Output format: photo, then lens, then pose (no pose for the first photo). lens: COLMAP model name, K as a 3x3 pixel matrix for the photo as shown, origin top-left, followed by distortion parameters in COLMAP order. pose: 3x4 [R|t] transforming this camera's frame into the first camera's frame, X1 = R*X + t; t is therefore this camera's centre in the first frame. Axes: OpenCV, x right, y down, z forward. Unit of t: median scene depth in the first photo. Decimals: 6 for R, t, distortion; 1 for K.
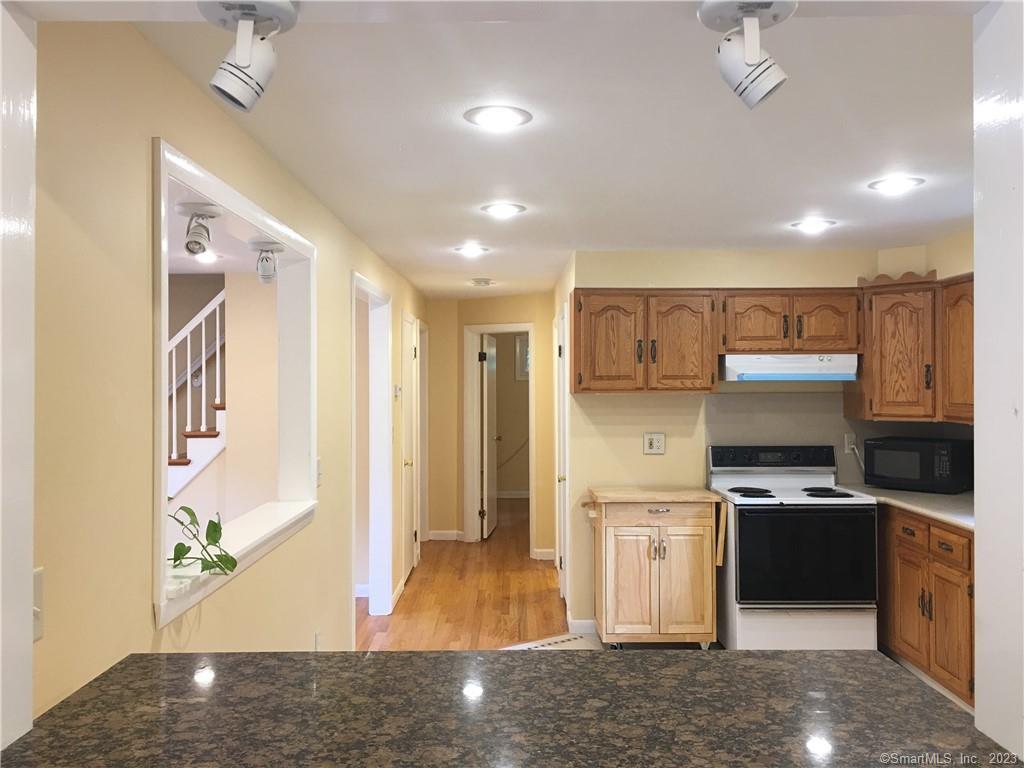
lens RADIAL K [[870.3, 0, 516.5], [0, 870.3, 381.2], [0, 0, 1]] dist [0.070377, -0.090462]
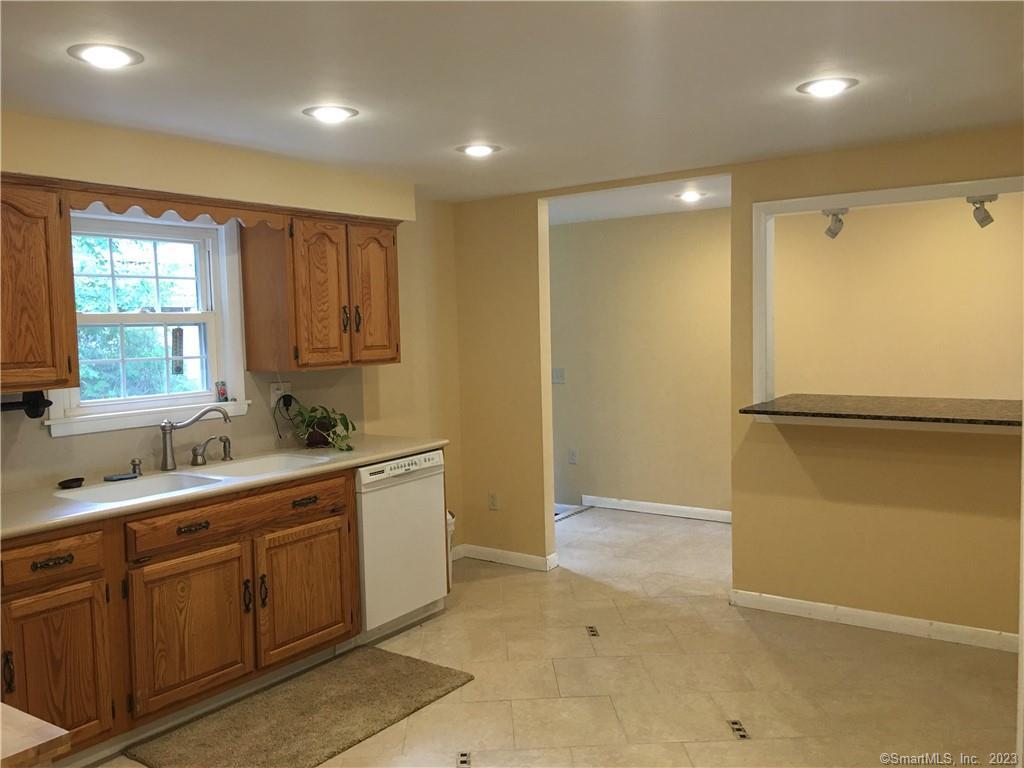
lens RADIAL K [[870.3, 0, 512.7], [0, 870.3, 385.5], [0, 0, 1]] dist [0.070377, -0.090462]
pose [[-0.816008, -0.024076, 0.577539, -0.188973], [0.023526, 0.996921, 0.074798, 0.000305], [-0.577562, 0.074623, -0.812929, 1.136071]]
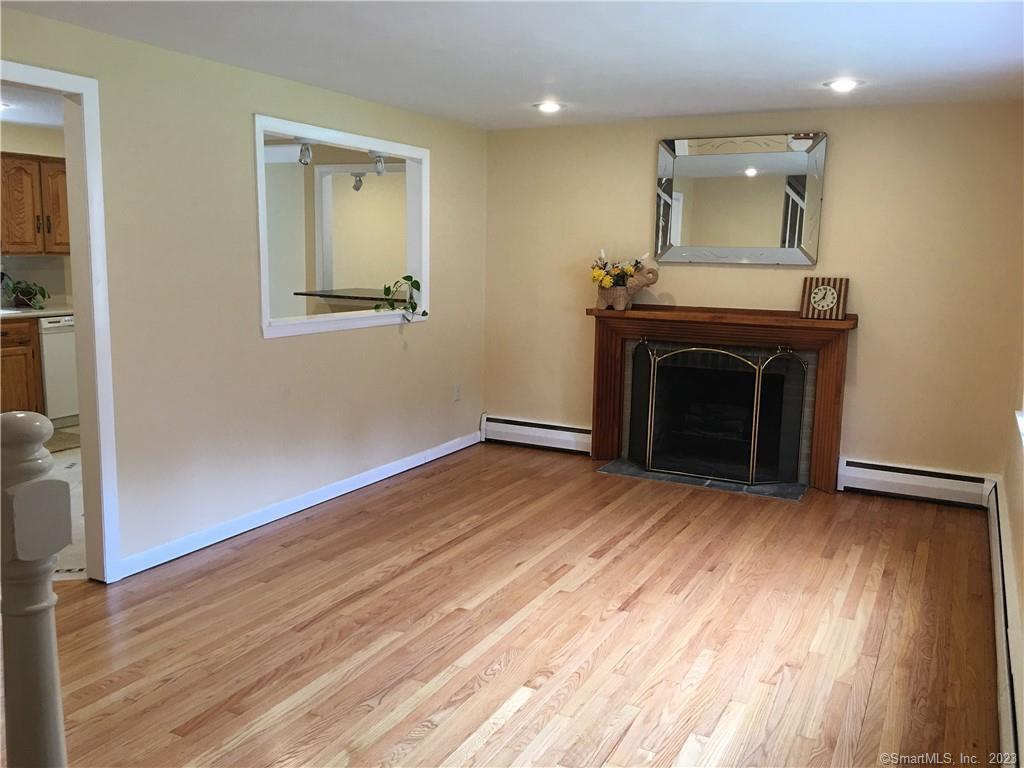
lens RADIAL K [[870.3, 0, 518.4], [0, 870.3, 376.8], [0, 0, 1]] dist [0.070377, -0.090462]
pose [[-0.887907, -0.087878, 0.451552, -0.854140], [-0.022697, 0.988757, 0.147797, 0.010651], [-0.459463, 0.120981, -0.879919, 1.410054]]
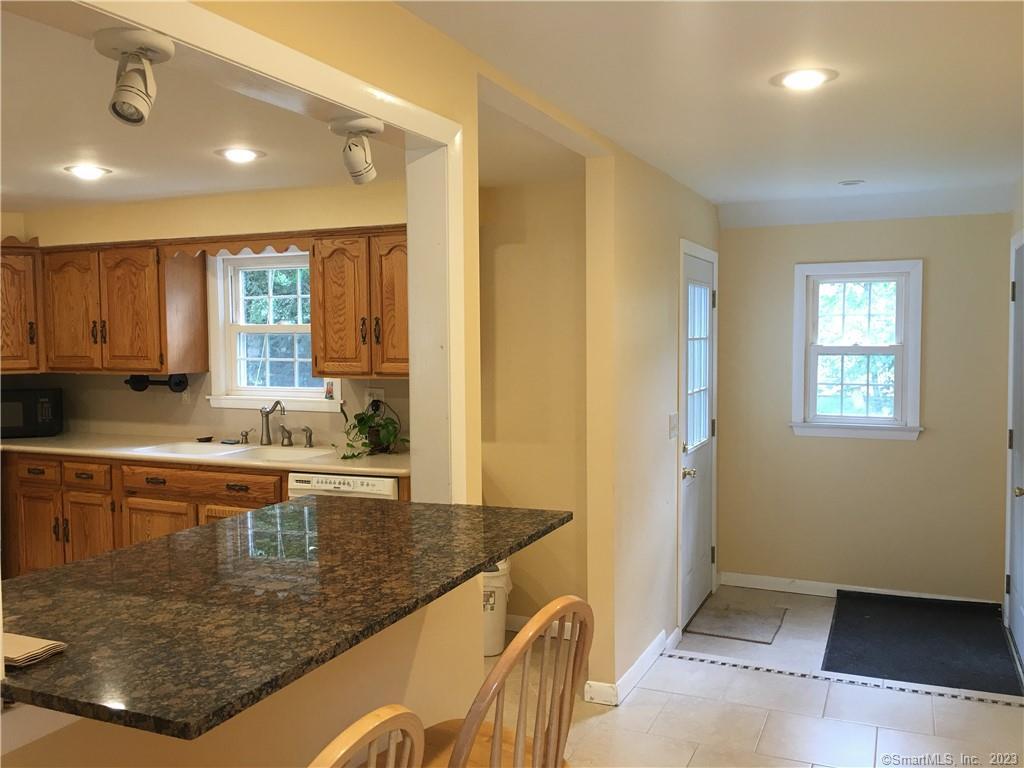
lens RADIAL K [[870.3, 0, 509.8], [0, 870.3, 380.0], [0, 0, 1]] dist [0.070377, -0.090462]
pose [[0.413062, -0.048415, 0.909415, -0.294455], [0.006038, 0.998710, 0.050427, 0.001702], [-0.910683, -0.015338, 0.412821, -0.009661]]
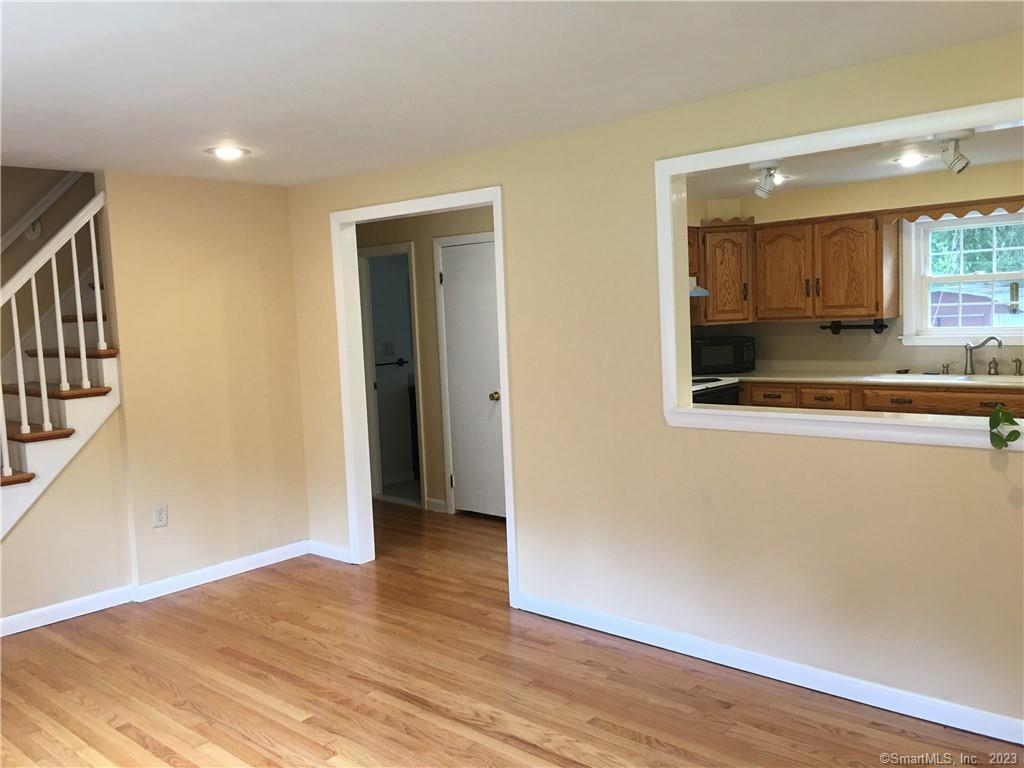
lens RADIAL K [[870.3, 0, 509.5], [0, 870.3, 378.0], [0, 0, 1]] dist [0.070377, -0.090462]
pose [[0.677890, -0.086095, 0.730104, -0.840133], [0.042872, 0.996058, 0.077651, 0.007763], [-0.733912, -0.021338, 0.678909, 0.305102]]
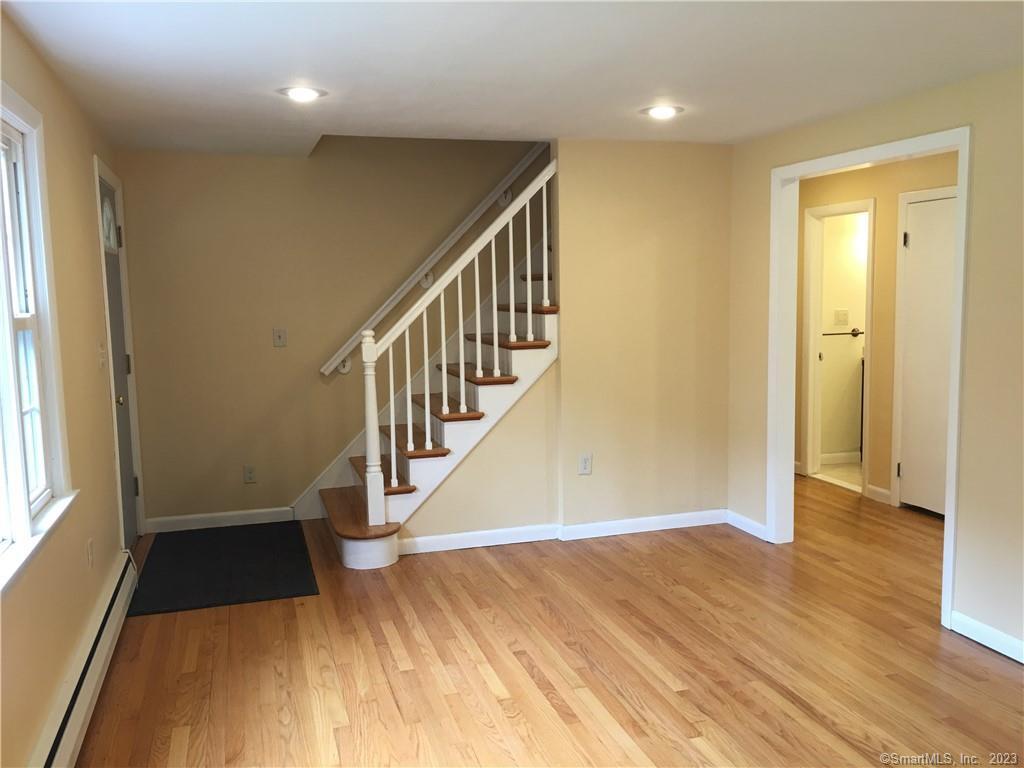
lens RADIAL K [[870.3, 0, 511.4], [0, 870.3, 377.9], [0, 0, 1]] dist [0.070377, -0.090462]
pose [[0.957288, -0.045504, 0.285533, -0.776215], [0.016381, 0.994488, 0.103566, 0.009336], [-0.288672, -0.094465, 0.952757, 0.301075]]
